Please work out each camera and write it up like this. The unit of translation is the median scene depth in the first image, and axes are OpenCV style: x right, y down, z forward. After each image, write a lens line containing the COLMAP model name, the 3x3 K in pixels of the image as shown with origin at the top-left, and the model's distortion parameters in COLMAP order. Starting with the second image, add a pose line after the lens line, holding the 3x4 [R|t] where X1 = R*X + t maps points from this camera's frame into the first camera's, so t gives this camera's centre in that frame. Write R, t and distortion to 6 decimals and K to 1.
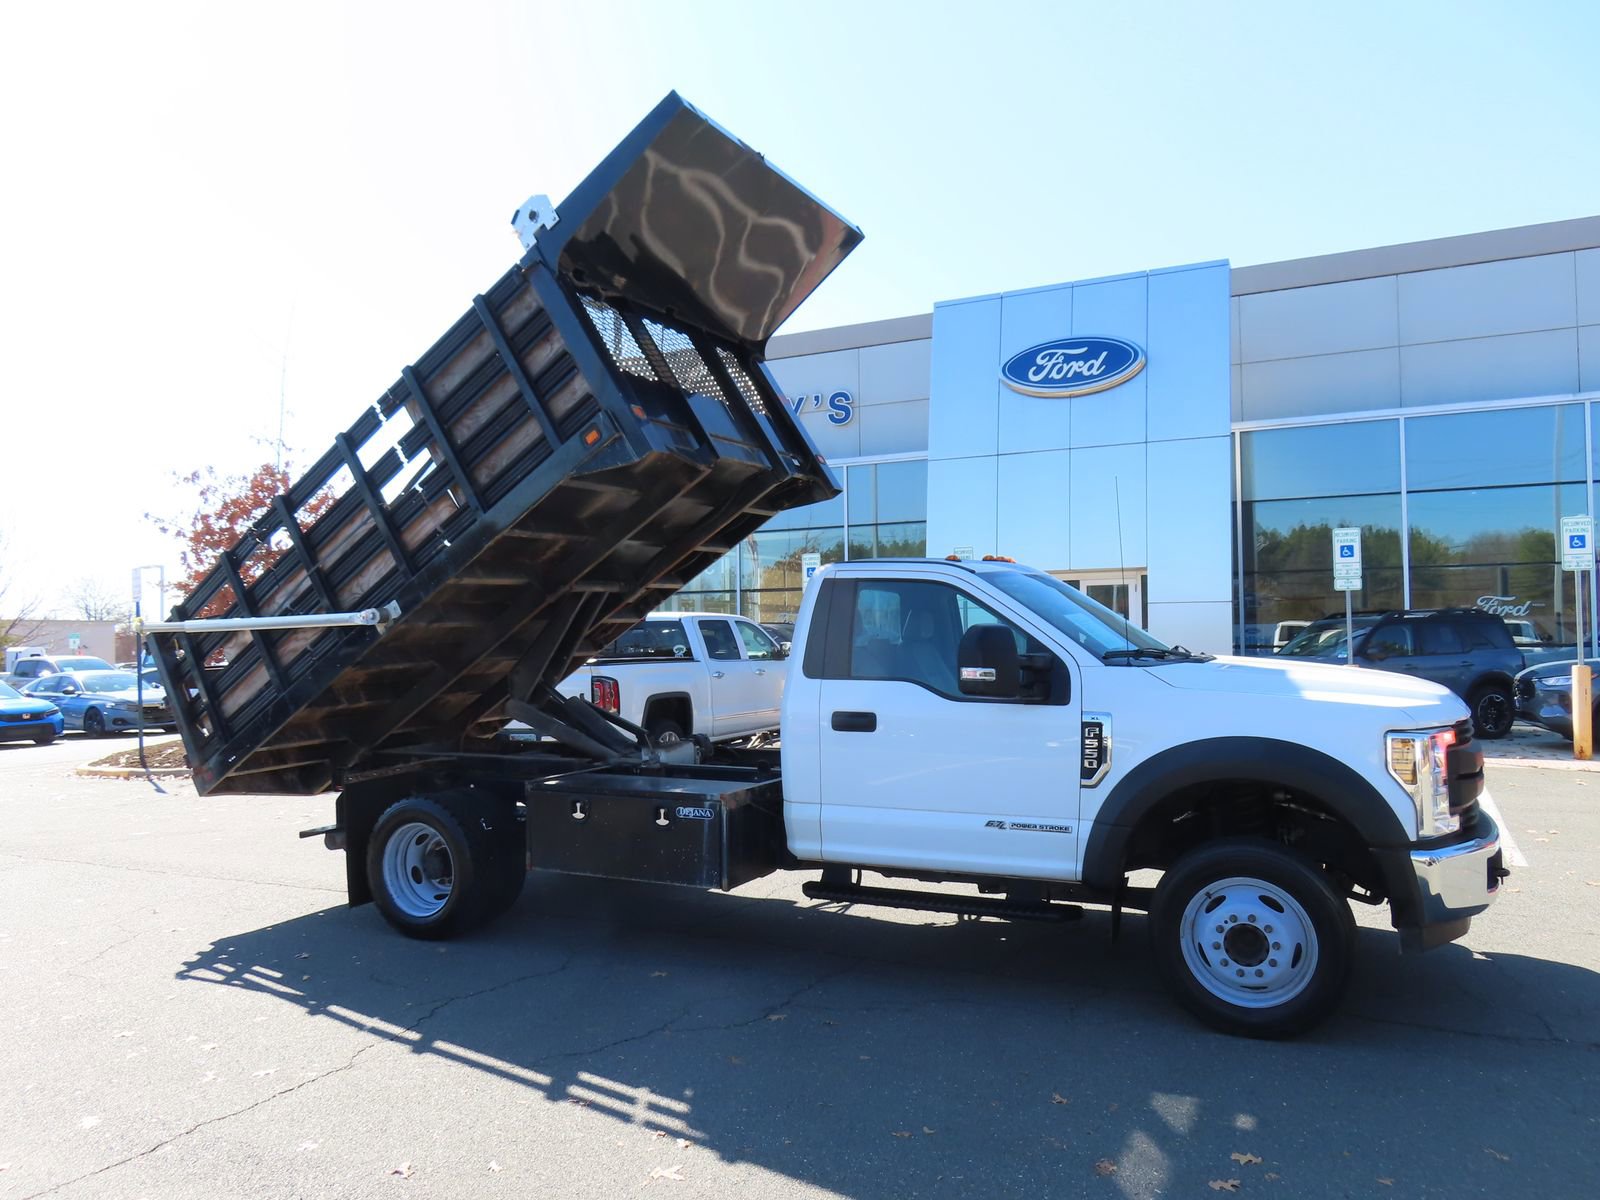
lens RADIAL K [[1150.6, 0, 805.1], [0, 1150.6, 585.7], [0, 0, 1]] dist [-0.020319, 0.008280]
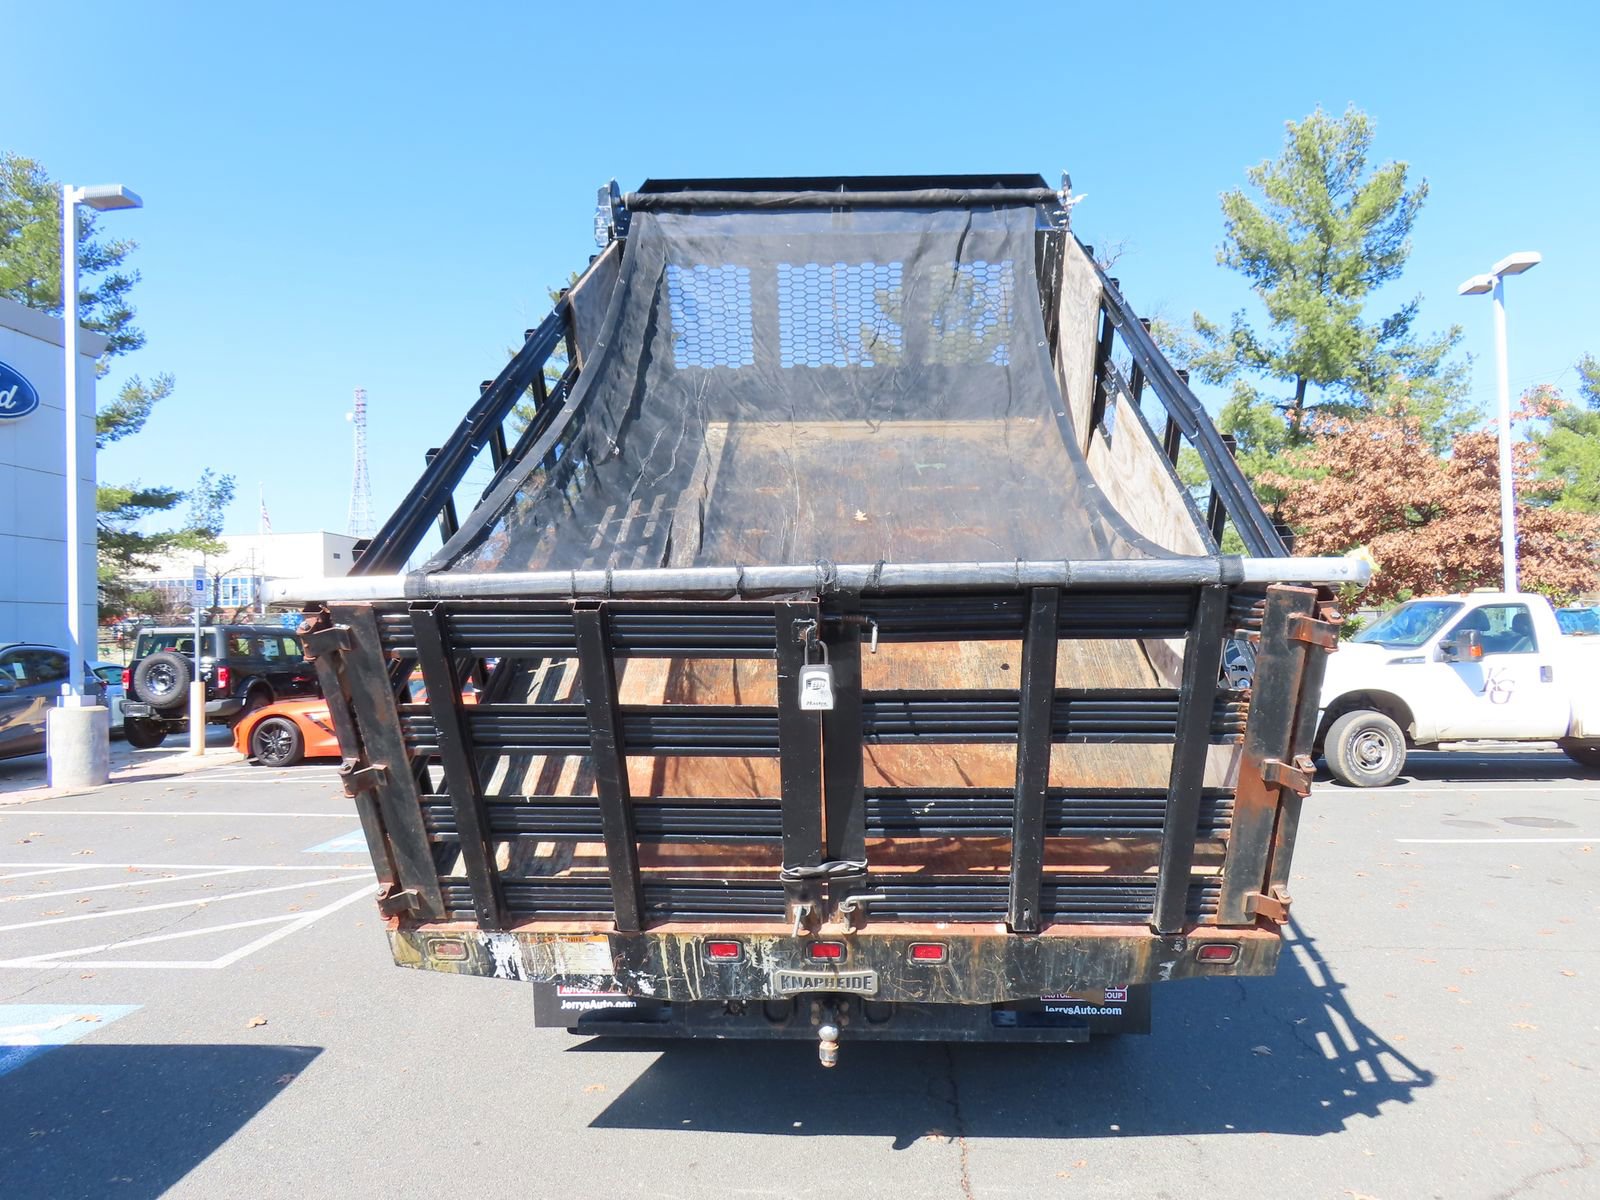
lens RADIAL K [[1150.6, 0, 803.1], [0, 1150.6, 605.0], [0, 0, 1]] dist [-0.020319, 0.008280]
pose [[-0.392652, 0.052181, 0.918205, -1.023506], [-0.016390, 0.997834, -0.063715, 0.086860], [-0.919541, -0.040067, -0.390946, 1.582991]]
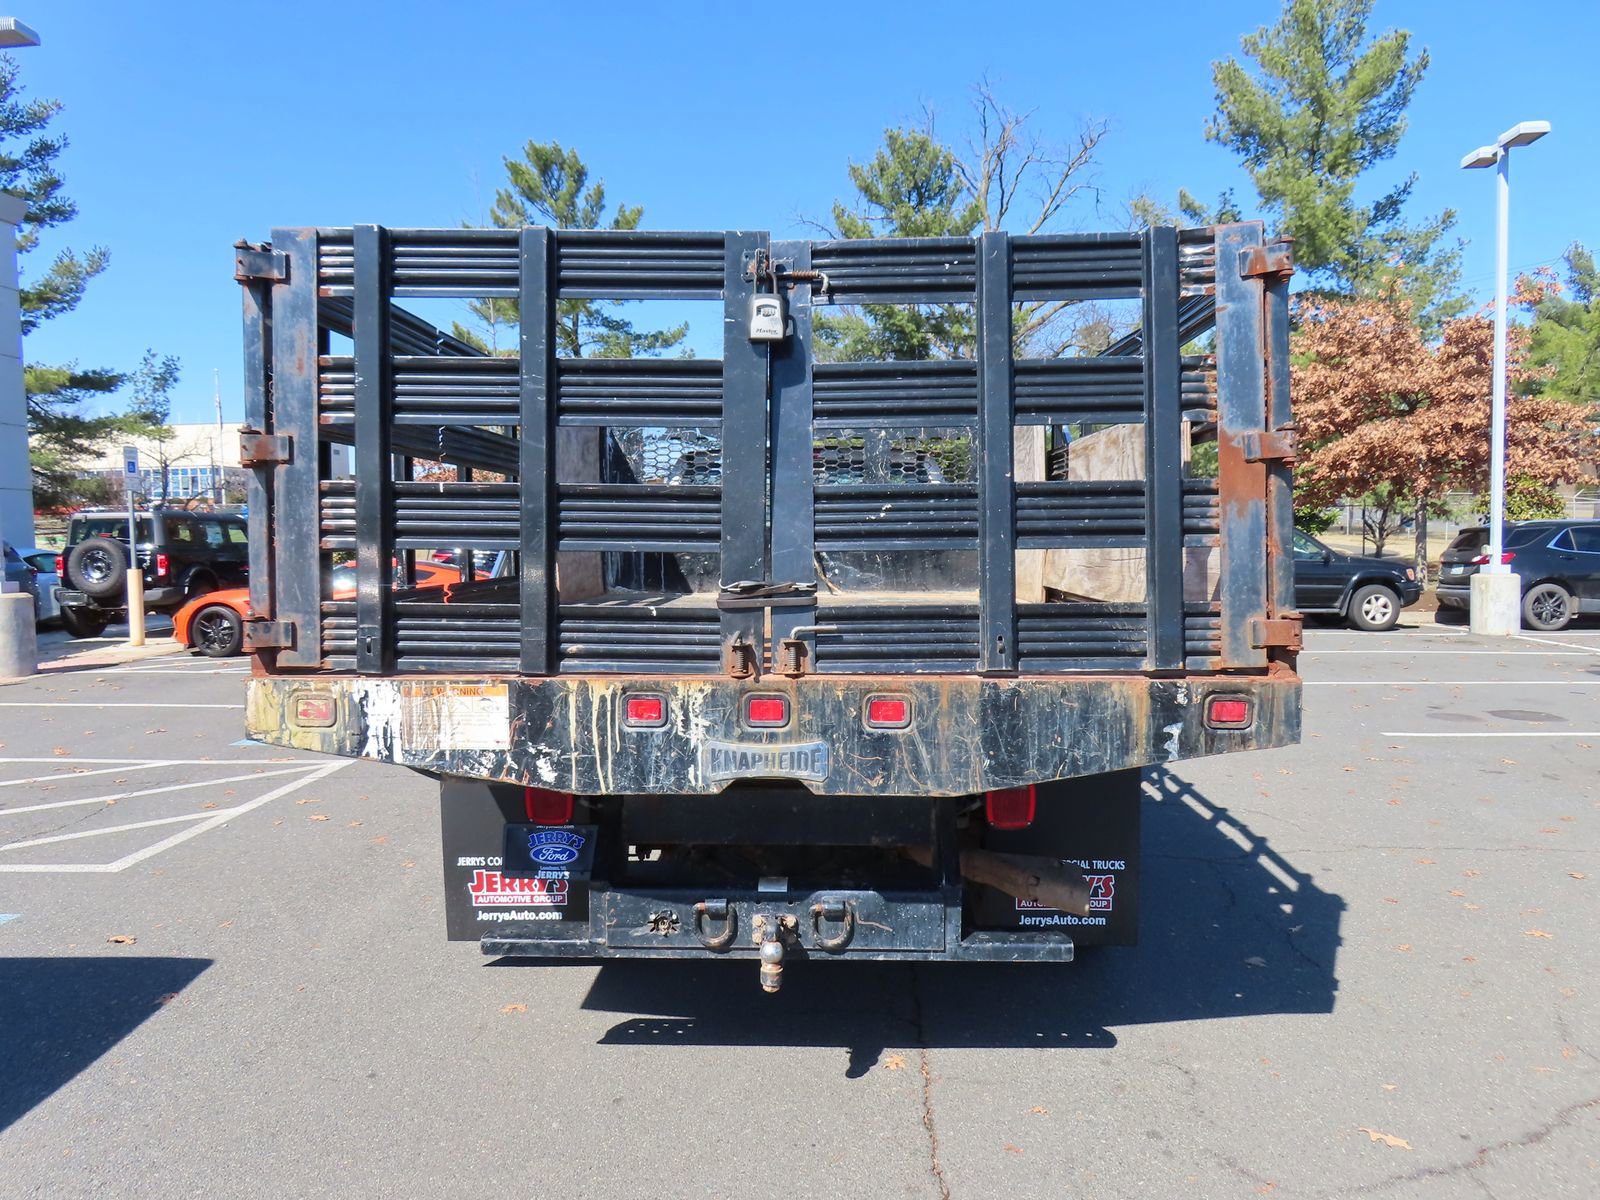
lens RADIAL K [[1150.6, 0, 800.8], [0, 1150.6, 609.5], [0, 0, 1]] dist [-0.020319, 0.008280]
pose [[-0.412967, -0.036649, 0.910008, -0.935946], [-0.019914, 0.999314, 0.031209, 0.100217], [-0.910528, -0.005233, -0.413413, 1.529787]]
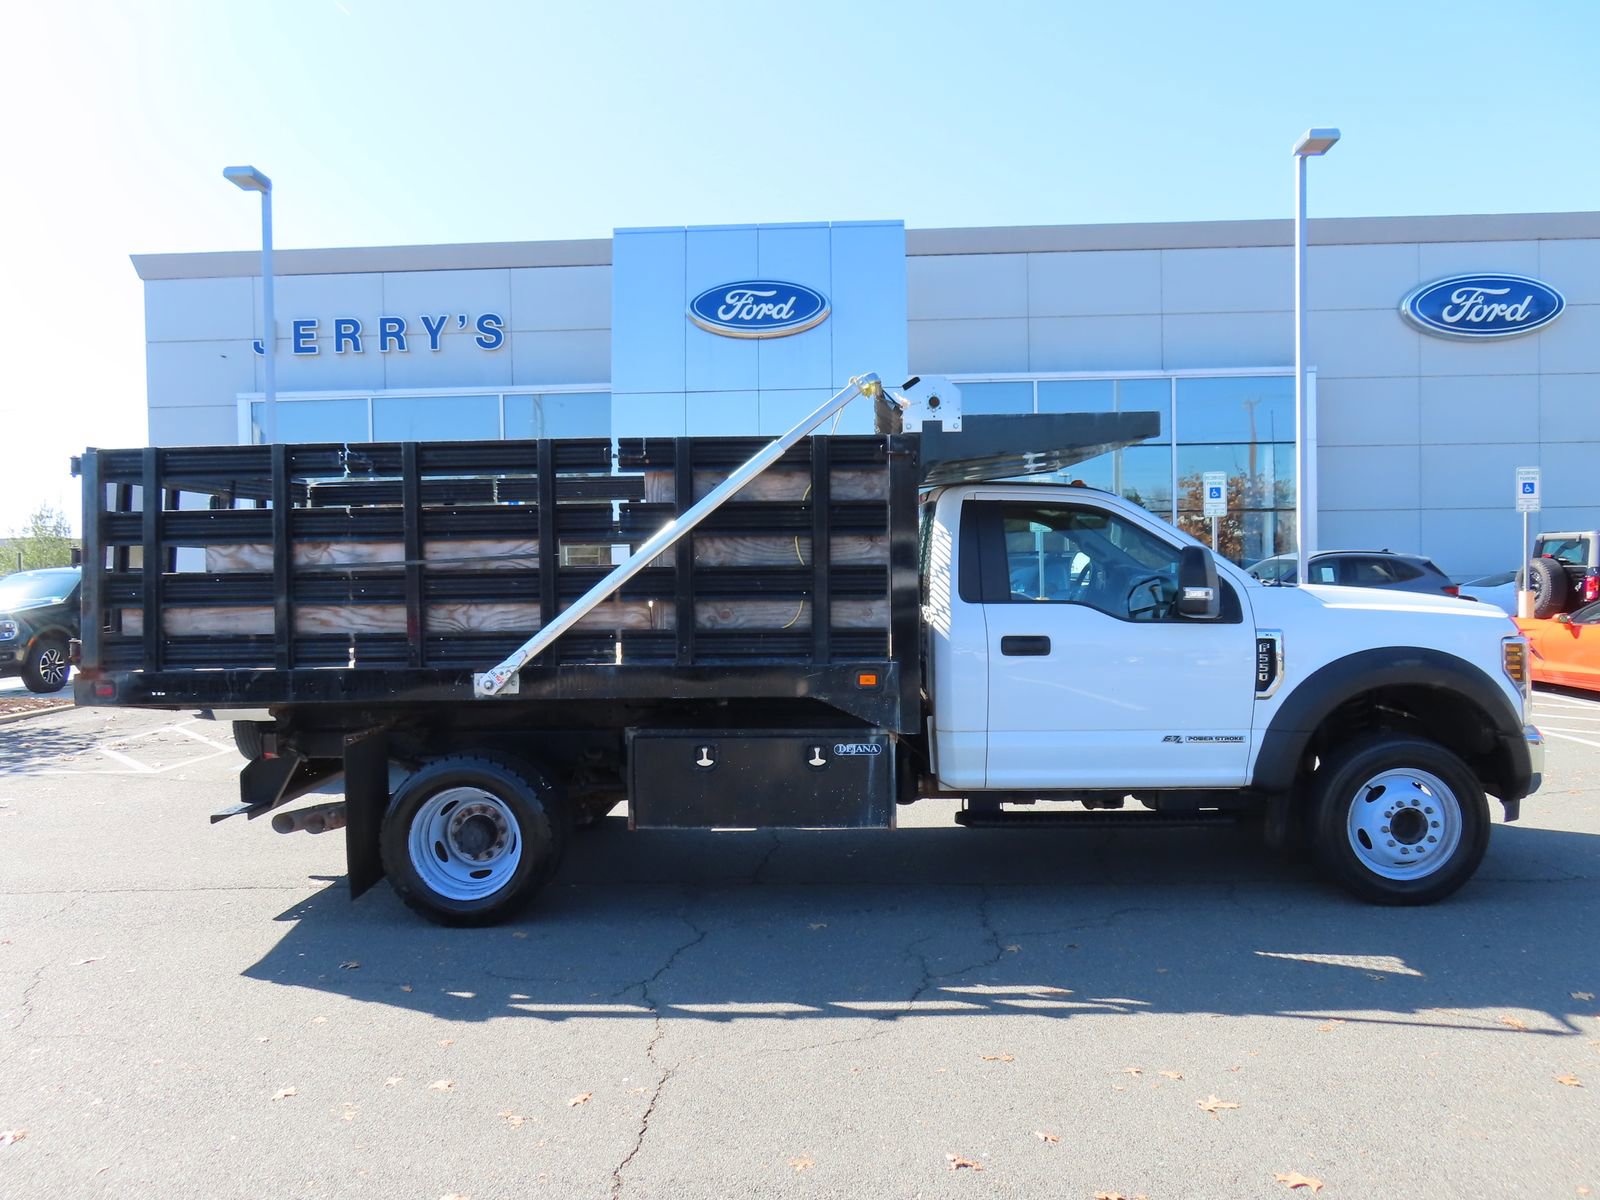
lens RADIAL K [[1150.6, 0, 796.3], [0, 1150.6, 590.6], [0, 0, 1]] dist [-0.020319, 0.008280]
pose [[0.910449, -0.006822, 0.413565, -0.486450], [-0.014378, 0.998738, 0.048128, 0.024094], [-0.413371, -0.049765, 0.909202, 0.170541]]
